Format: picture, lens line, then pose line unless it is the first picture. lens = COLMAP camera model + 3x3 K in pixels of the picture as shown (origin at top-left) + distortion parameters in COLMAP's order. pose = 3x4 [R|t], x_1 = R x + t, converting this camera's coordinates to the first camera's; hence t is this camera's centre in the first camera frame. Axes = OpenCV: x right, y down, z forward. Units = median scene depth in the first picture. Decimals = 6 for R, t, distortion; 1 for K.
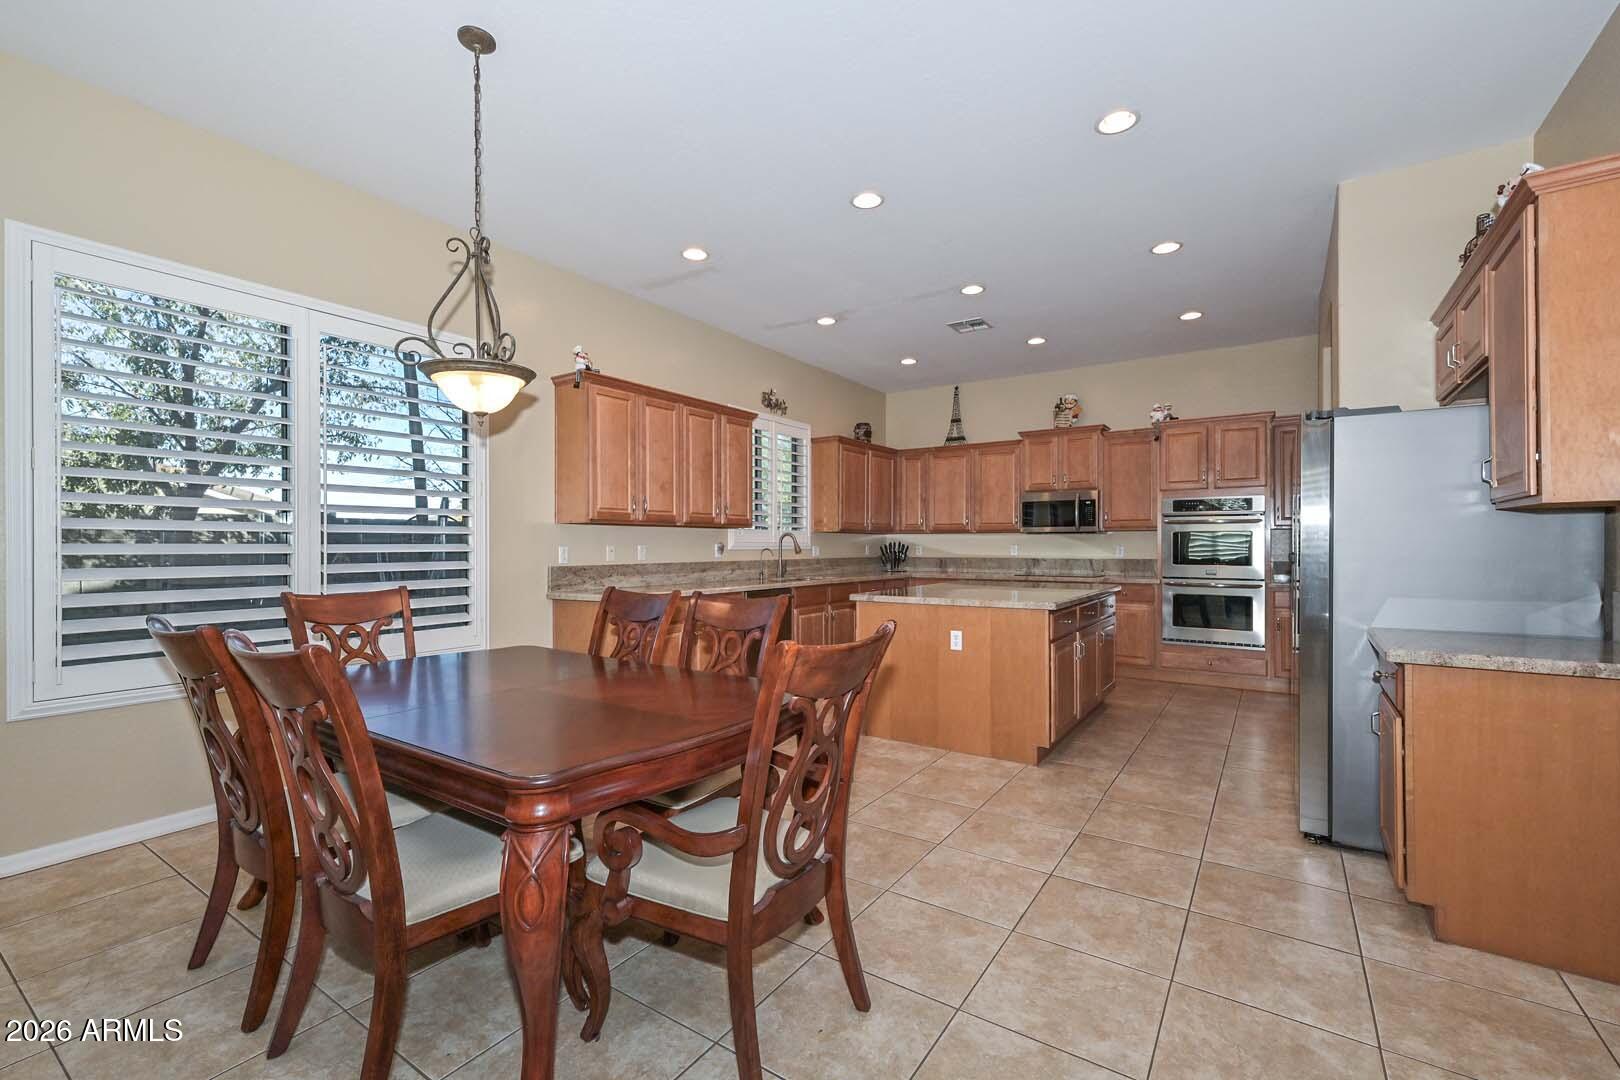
lens RADIAL K [[702.3, 0, 810.0], [0, 702.3, 540.0], [0, 0, 1]] dist [0.030901, 0.000108]
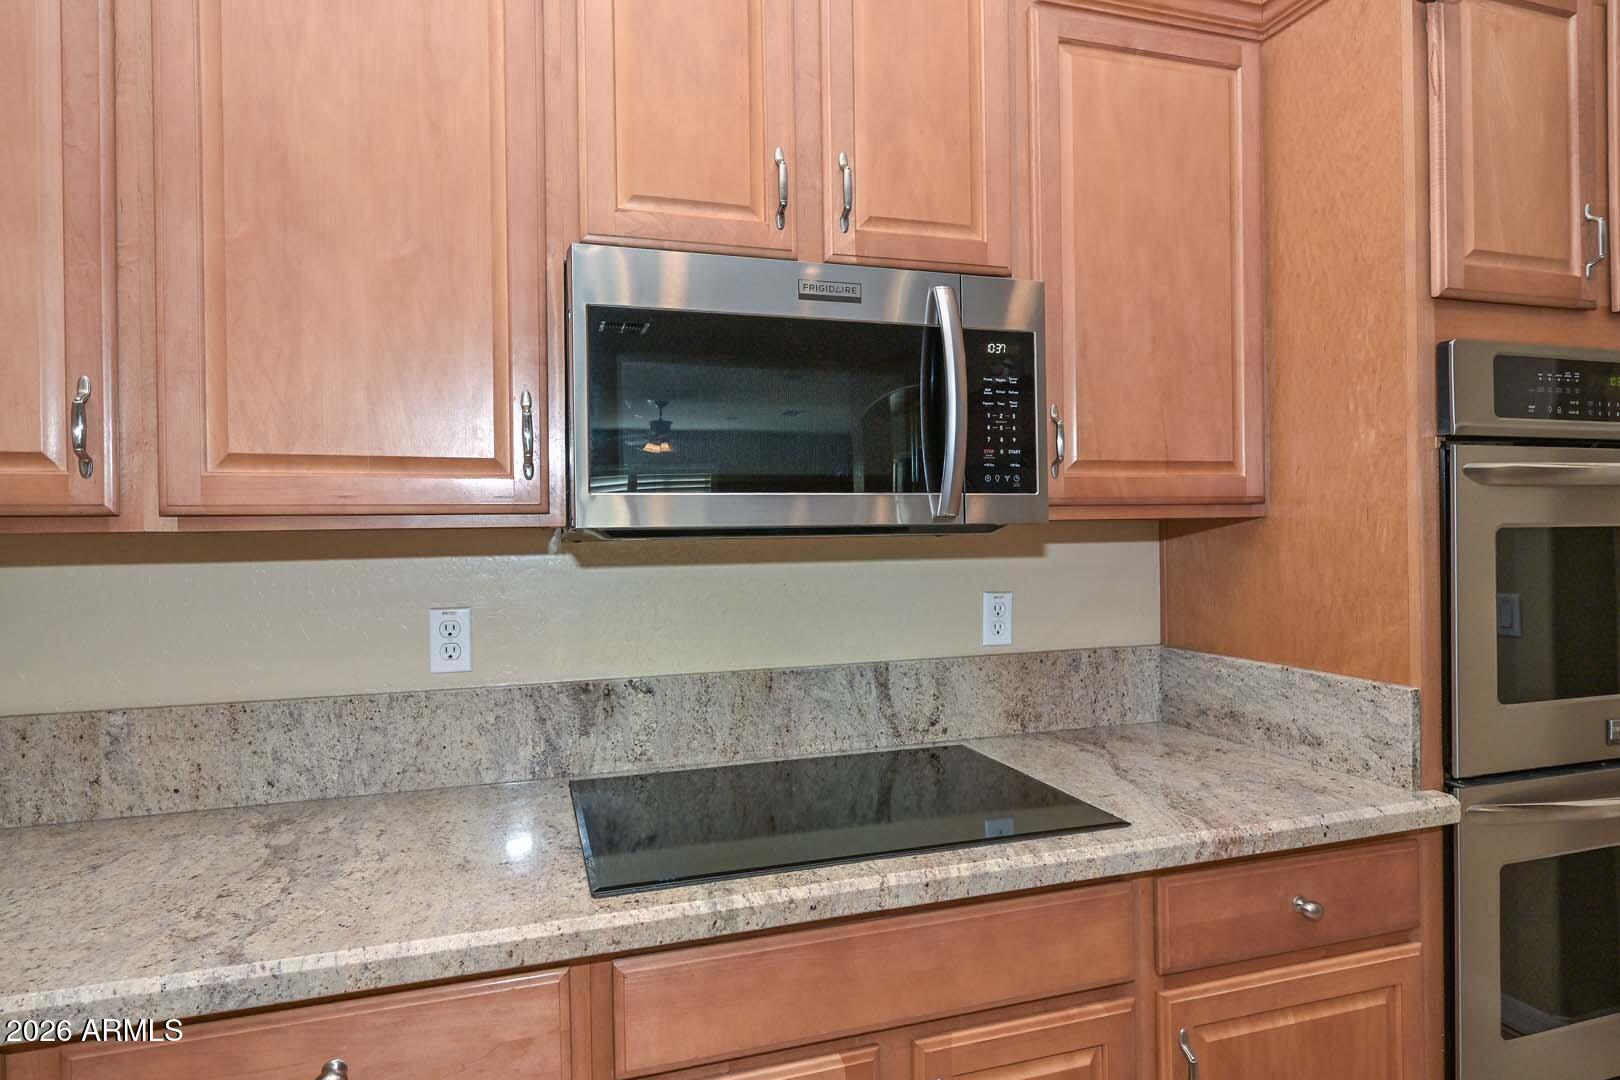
lens RADIAL K [[899.7, 0, 810.0], [0, 899.7, 540.0], [0, 0, 1]] dist [-0.000351, -0.000169]
pose [[0.625648, -0.012027, 0.780013, 0.195104], [0.006770, 0.999927, 0.009987, -0.010274], [-0.780076, -0.000967, 0.625684, 0.874535]]
